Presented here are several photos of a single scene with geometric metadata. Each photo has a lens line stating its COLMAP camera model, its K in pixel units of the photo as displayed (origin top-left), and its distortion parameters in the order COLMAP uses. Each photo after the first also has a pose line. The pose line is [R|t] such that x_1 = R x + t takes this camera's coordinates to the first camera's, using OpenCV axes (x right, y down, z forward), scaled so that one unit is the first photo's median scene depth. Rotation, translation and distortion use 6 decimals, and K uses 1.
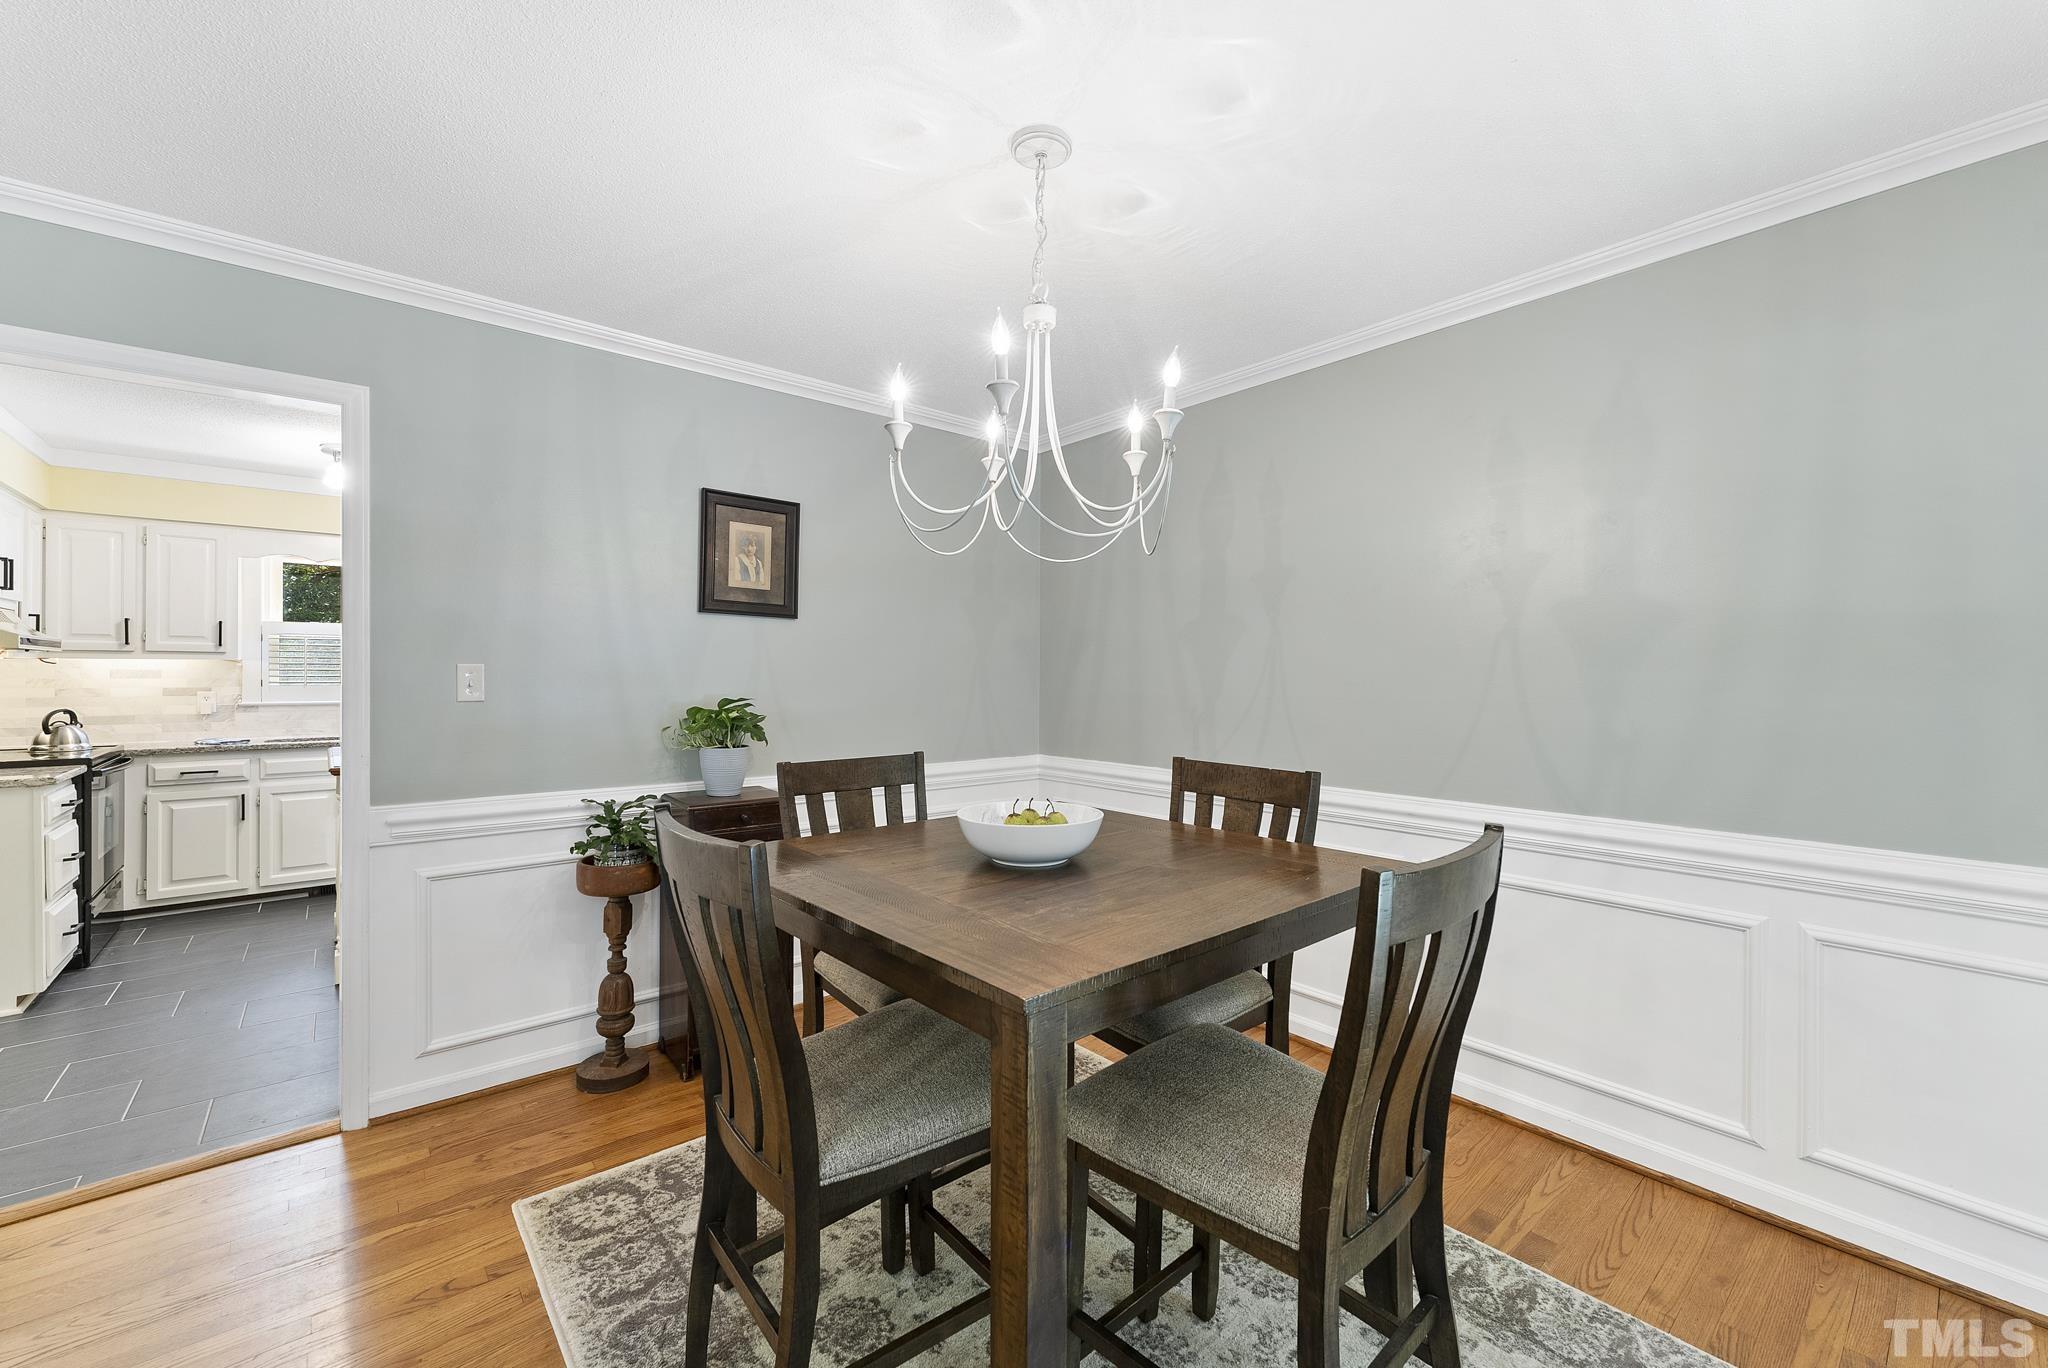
lens RADIAL K [[826.1, 0, 1017.9], [0, 826.1, 674.6], [0, 0, 1]] dist [0.002230, -0.000083]
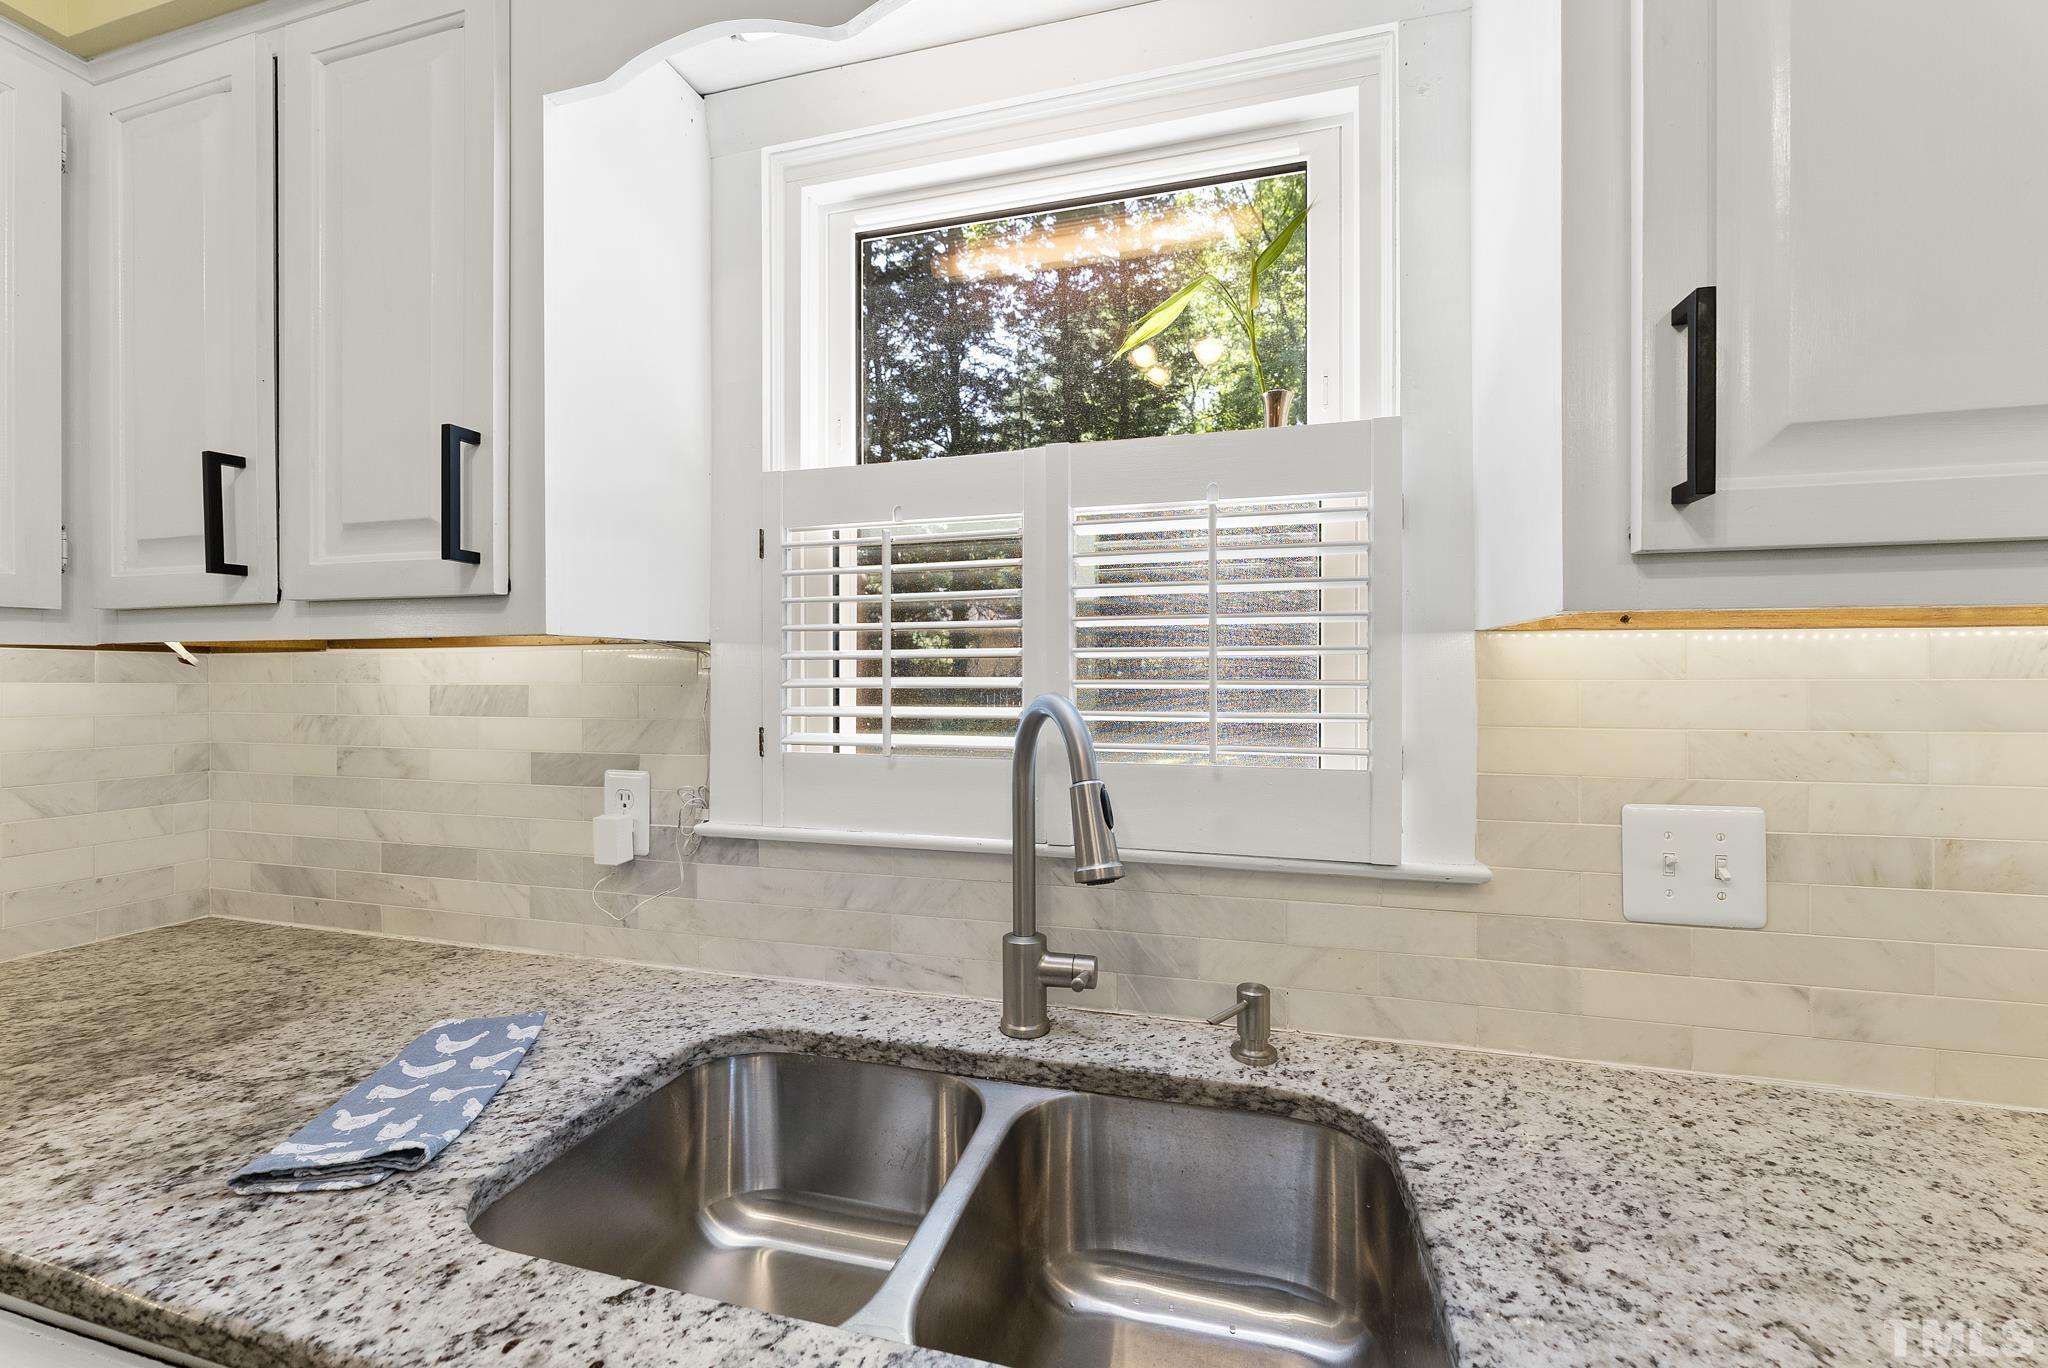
lens RADIAL K [[810.4, 0, 1024.0], [0, 810.4, 684.0], [0, 0, 1]] dist [0.001232, 0.000213]
pose [[0.568615, -0.002457, -0.822600, -0.768686], [0.000229, 0.999996, -0.002829, -0.005831], [0.822604, 0.001420, 0.568613, 1.041529]]
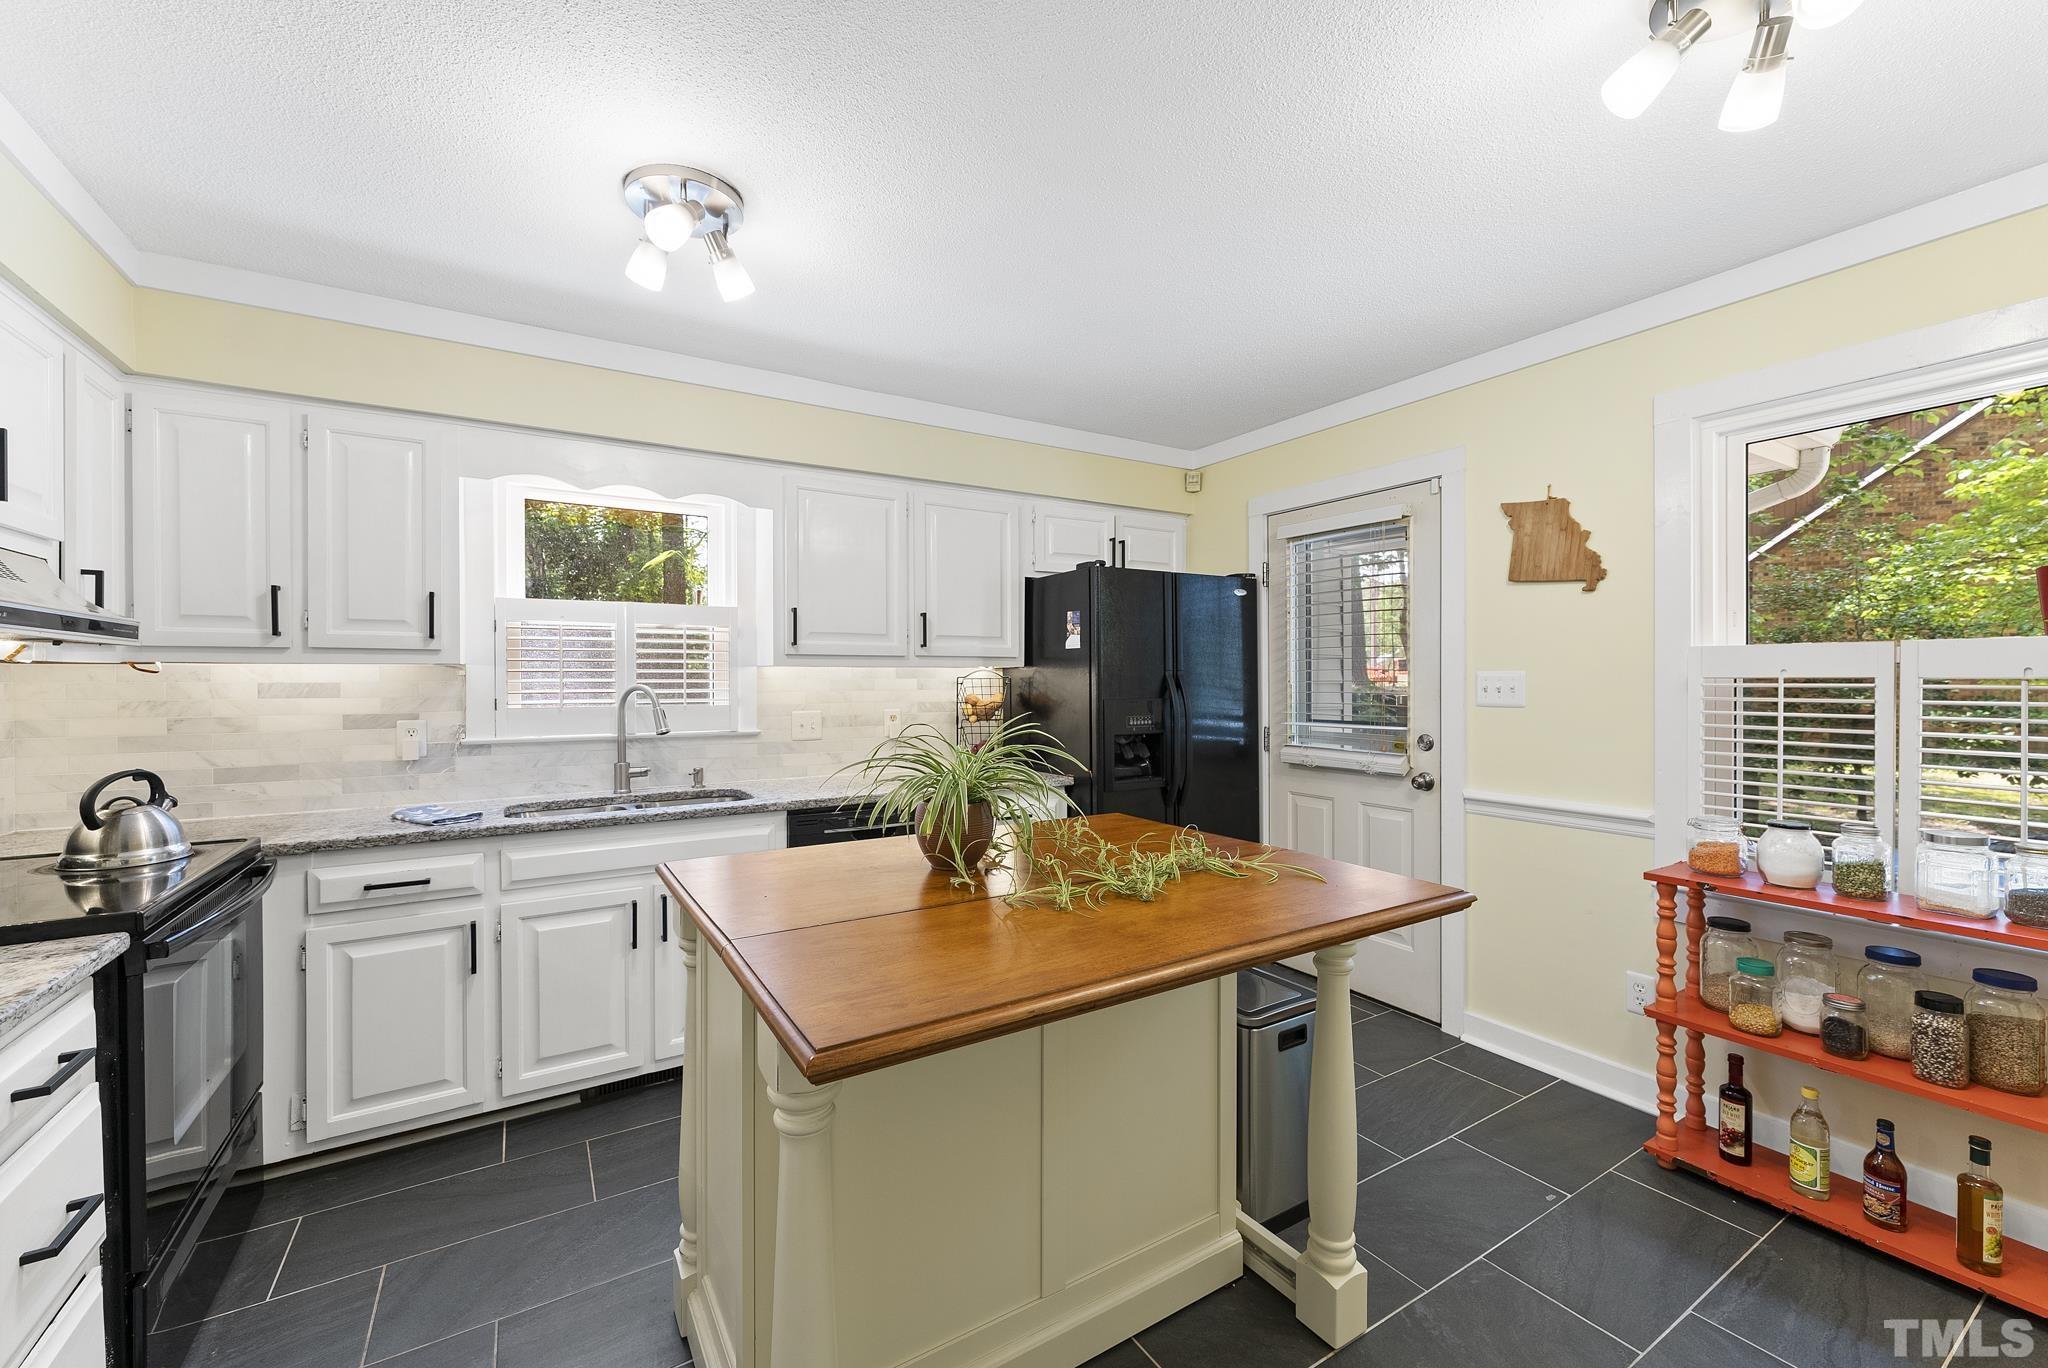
lens RADIAL K [[829.1, 0, 1024.0], [0, 829.1, 684.0], [0, 0, 1]] dist [0.001327, -0.000118]
pose [[0.989025, -0.004214, -0.147691, -0.519850], [0.005129, 0.999970, 0.005811, -0.006215], [0.147662, -0.006504, 0.989017, 0.540568]]
